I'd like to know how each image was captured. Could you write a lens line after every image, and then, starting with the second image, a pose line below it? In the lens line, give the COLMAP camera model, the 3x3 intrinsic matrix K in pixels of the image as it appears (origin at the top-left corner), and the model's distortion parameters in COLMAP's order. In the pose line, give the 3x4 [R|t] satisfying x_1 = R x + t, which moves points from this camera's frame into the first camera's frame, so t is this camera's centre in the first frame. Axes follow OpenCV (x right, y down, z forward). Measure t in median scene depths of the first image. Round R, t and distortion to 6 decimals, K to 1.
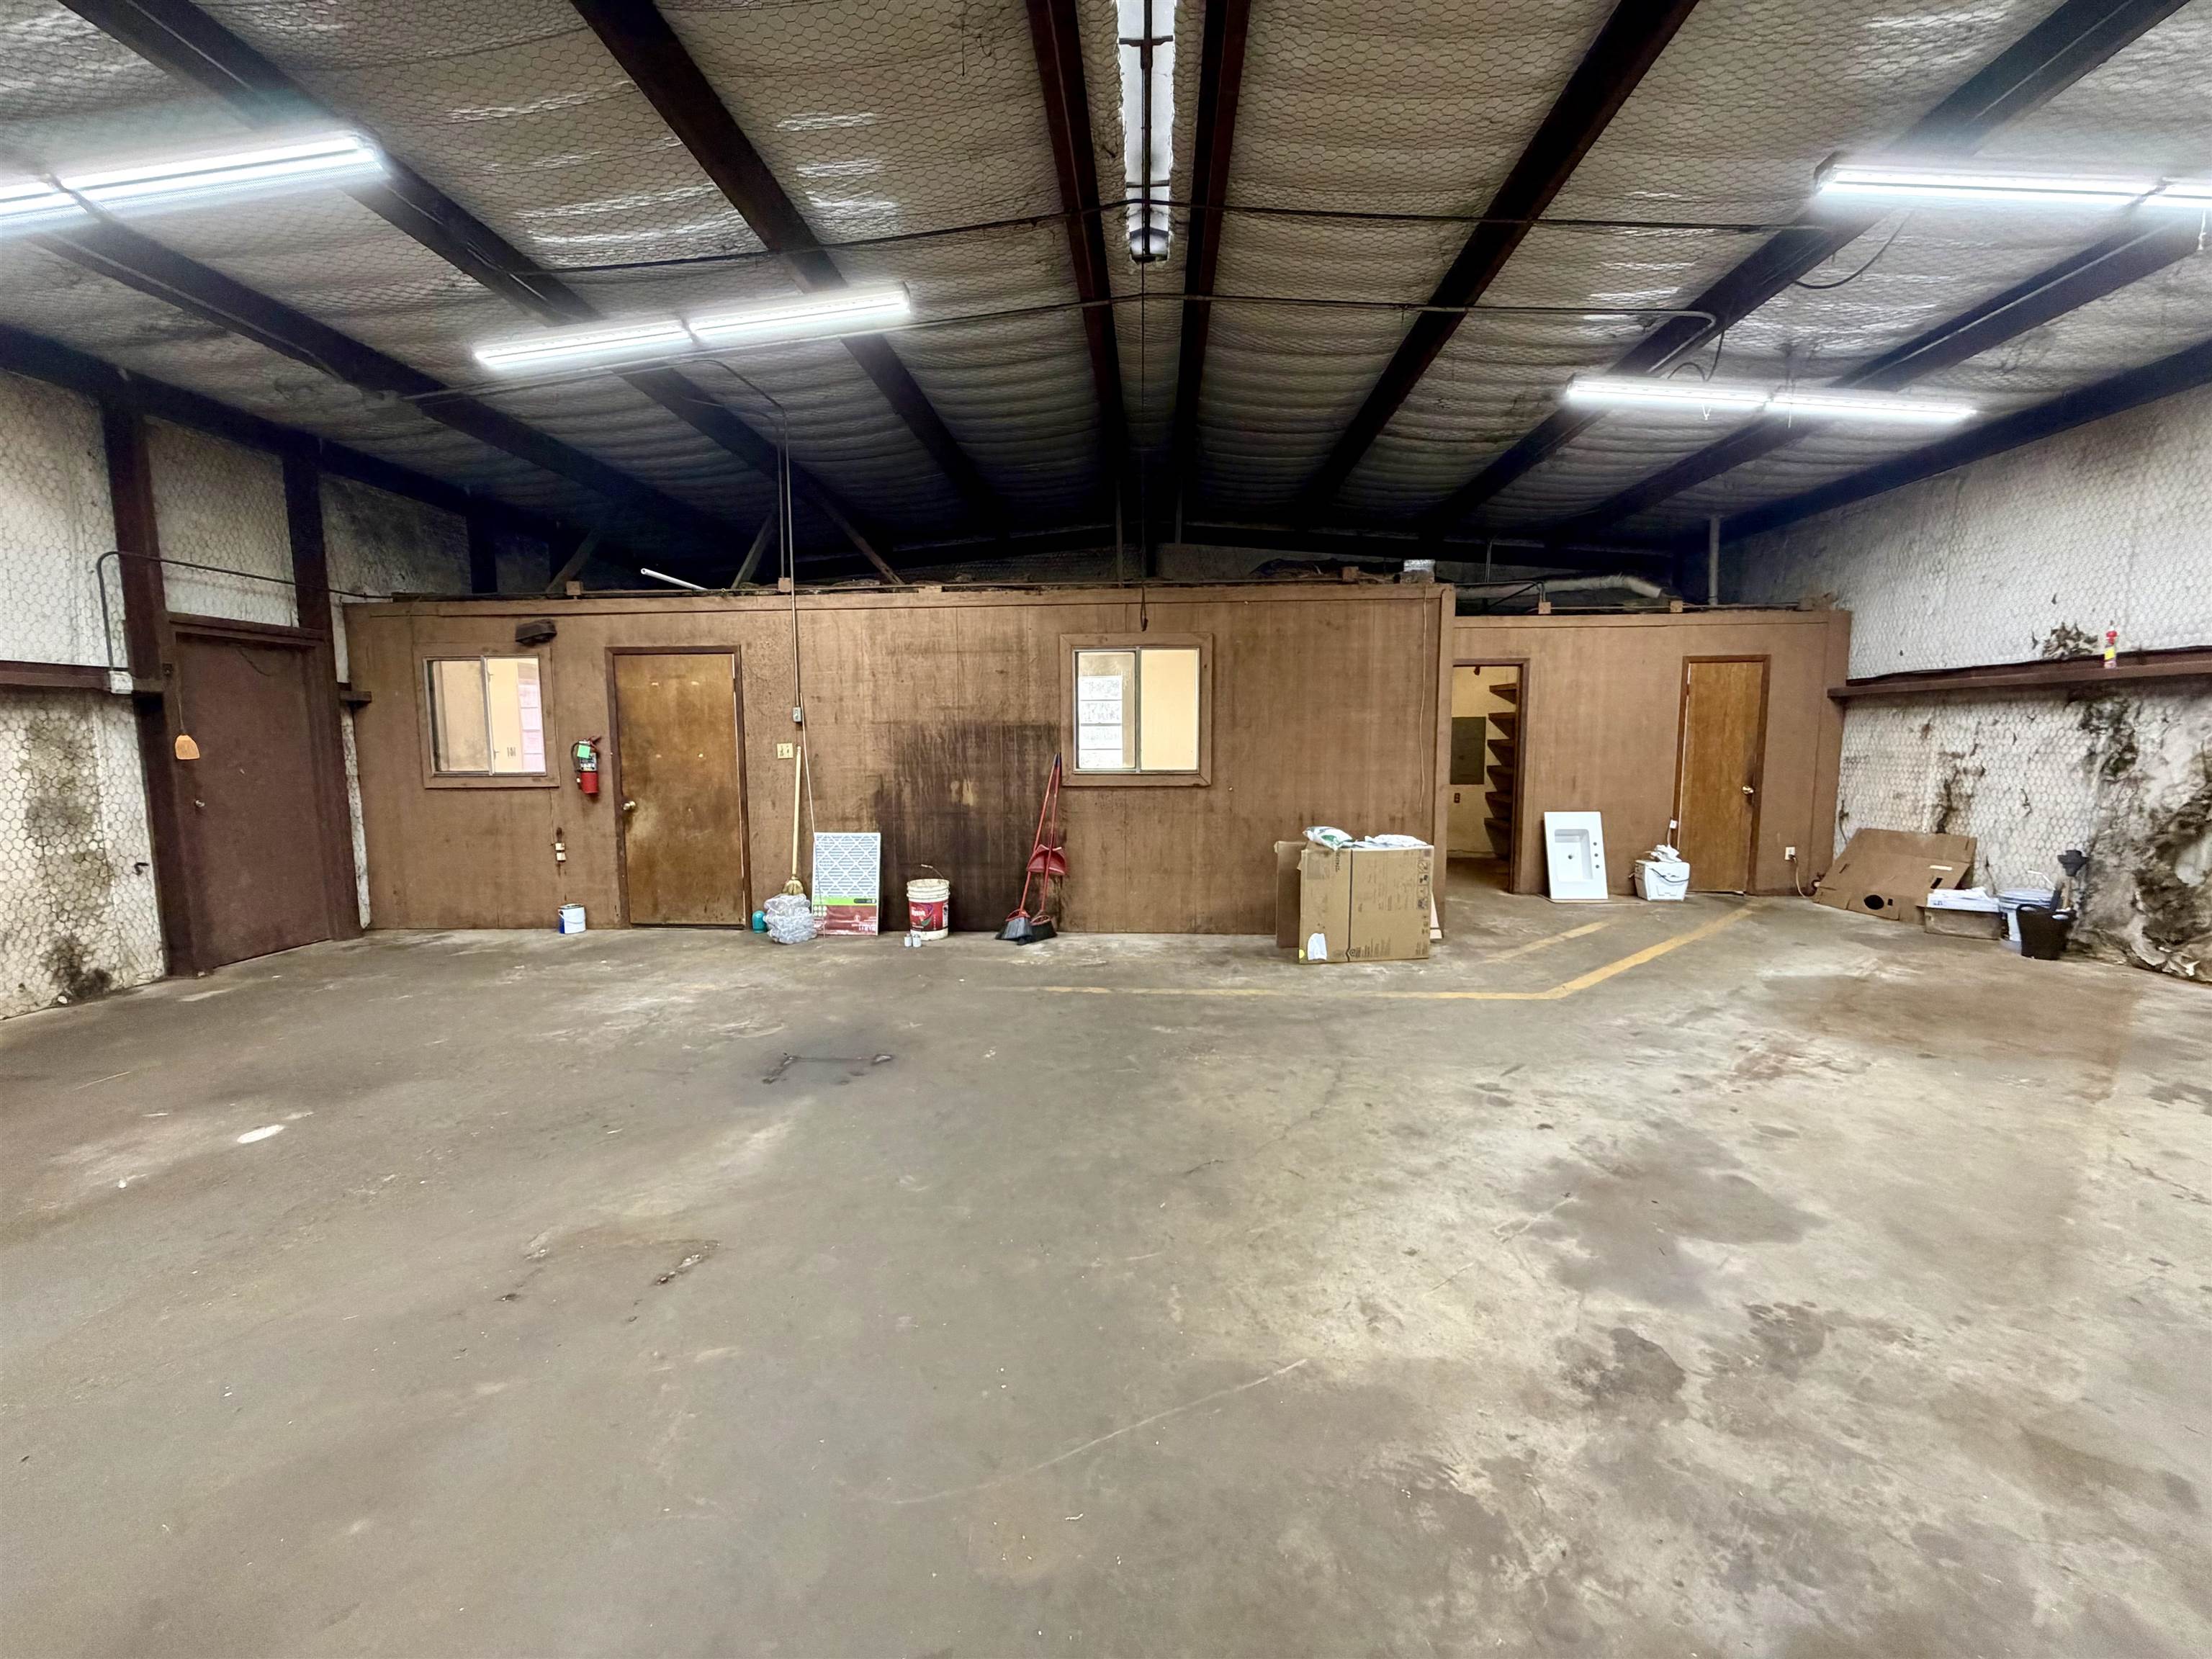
lens RADIAL K [[882.2, 0, 1101.2], [0, 882.2, 831.3], [0, 0, 1]] dist [-0.000316, 0.000393]
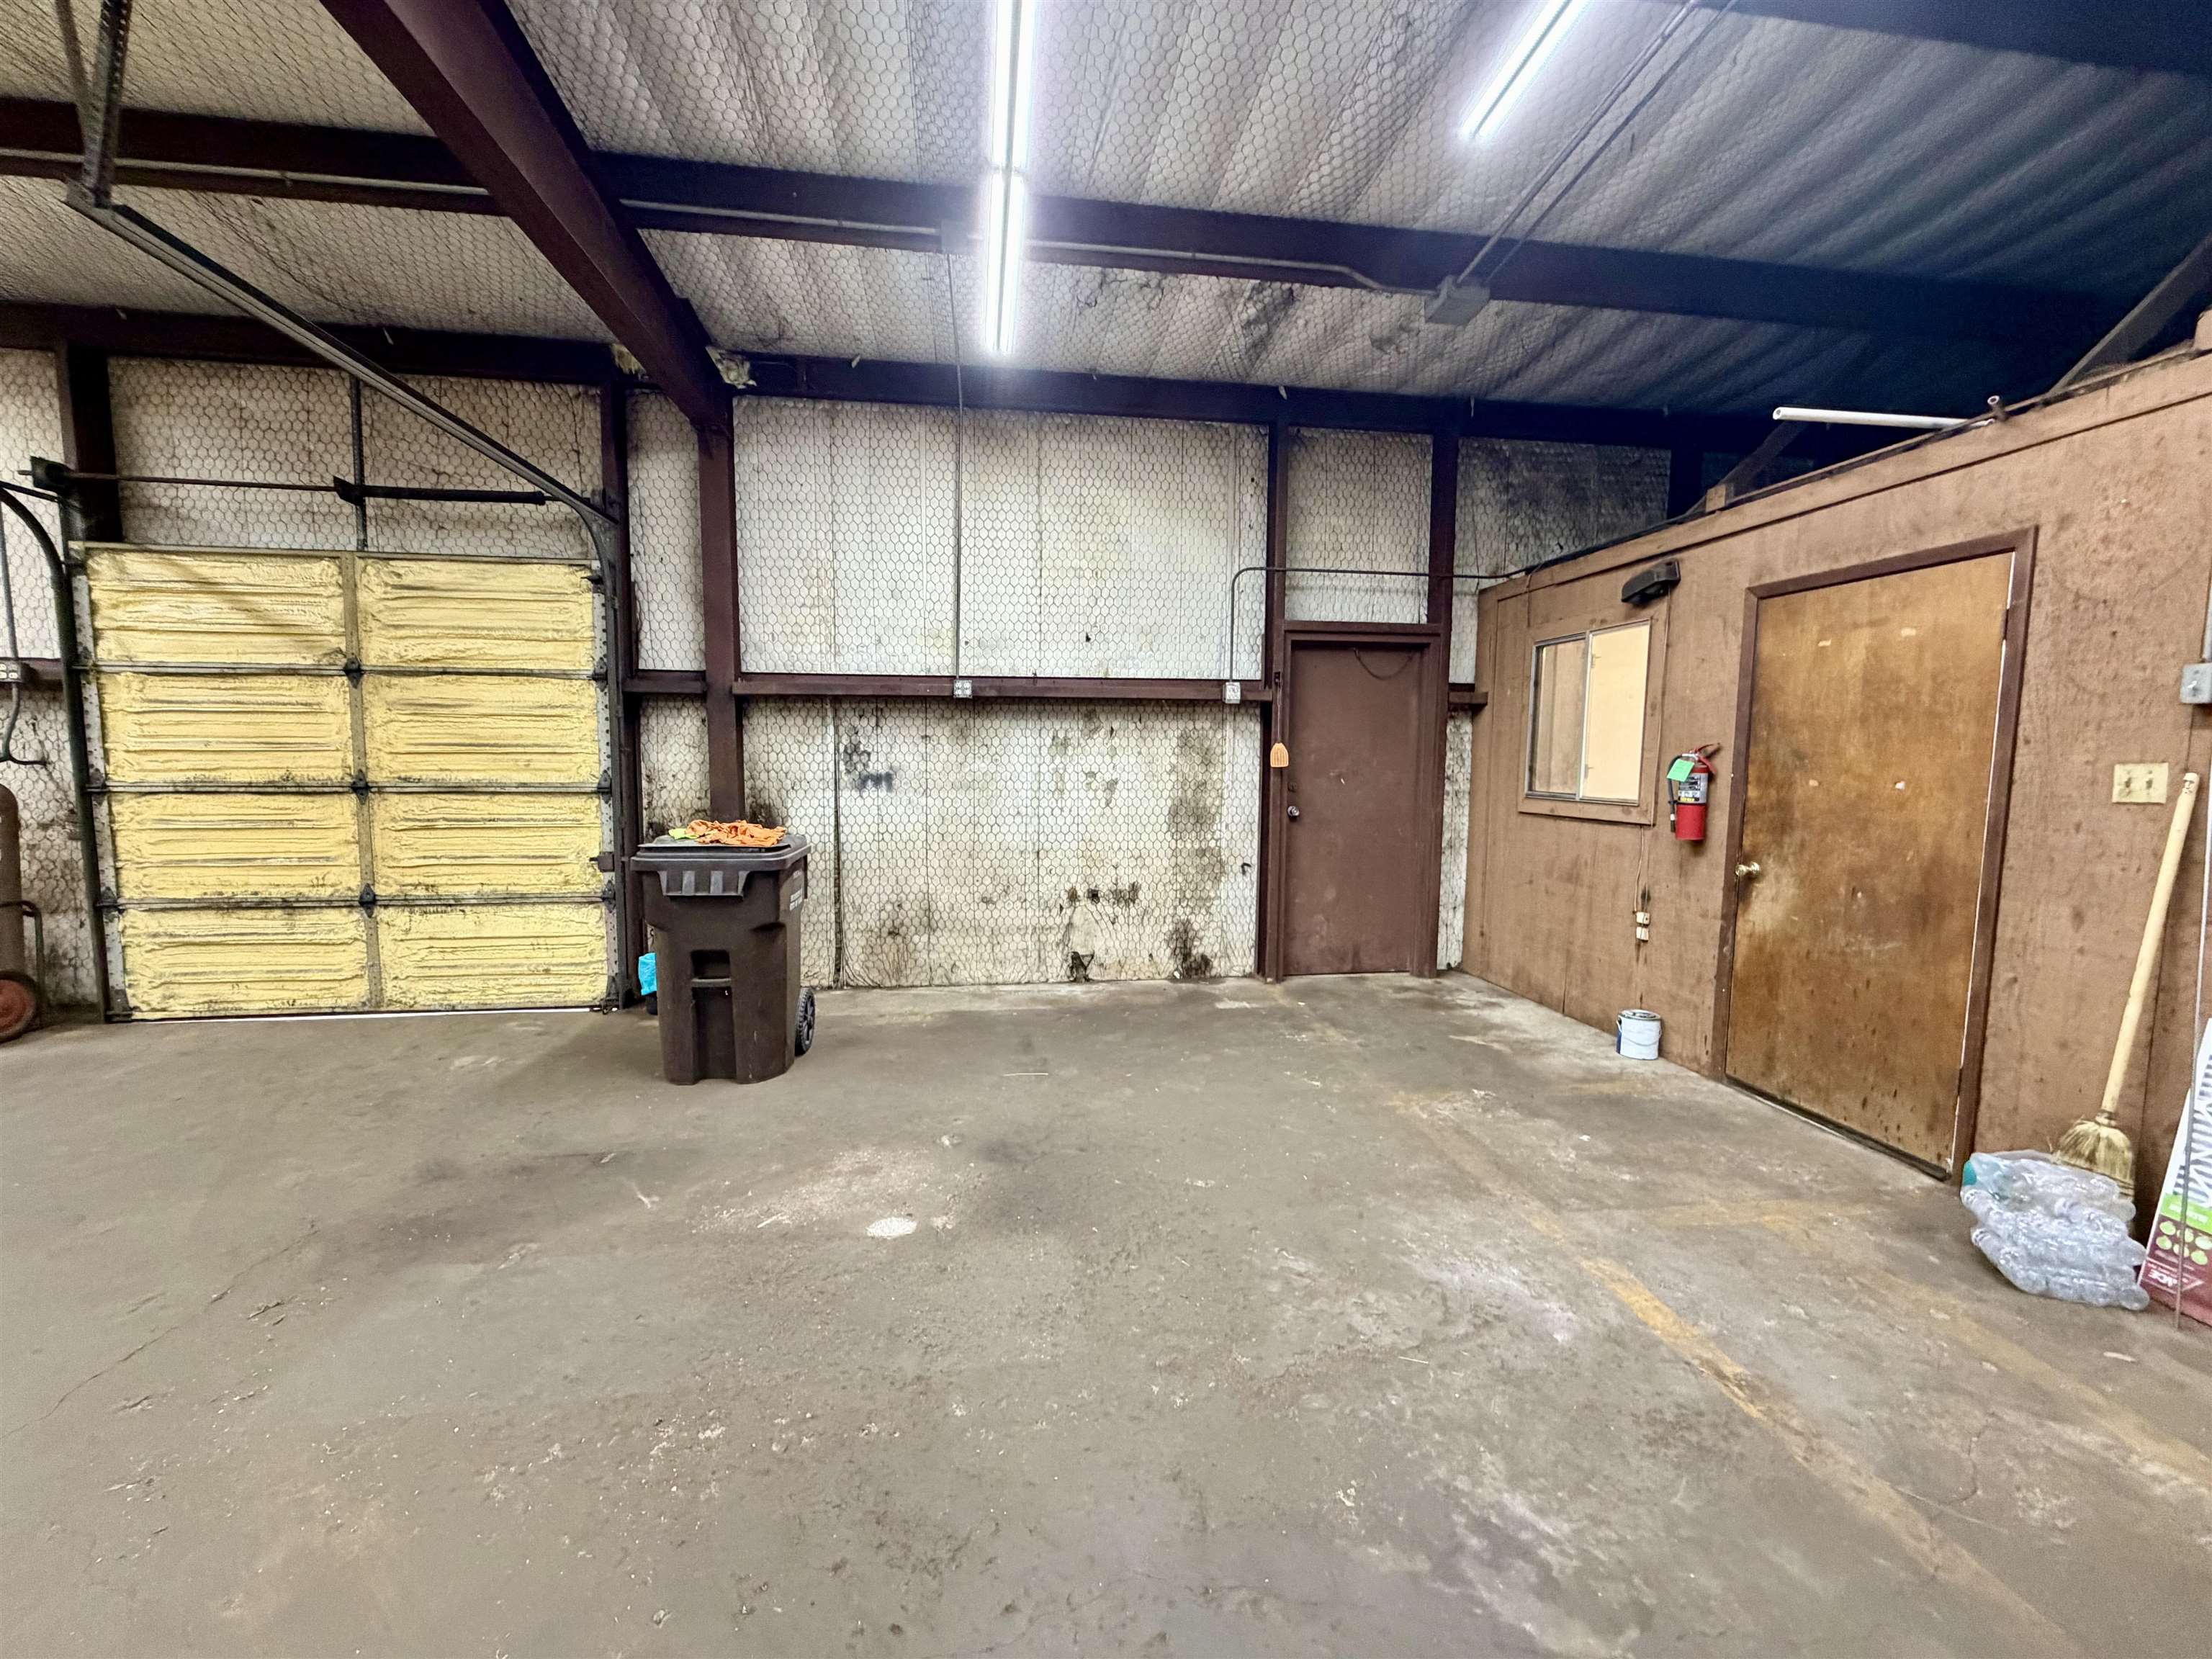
lens RADIAL K [[882.2, 0, 1101.2], [0, 882.2, 831.3], [0, 0, 1]] dist [-0.000316, 0.000393]
pose [[0.201456, 0.094932, -0.974886, -0.099991], [-0.109591, 0.991228, 0.073876, -0.063819], [0.973347, 0.091956, 0.210093, 0.627177]]
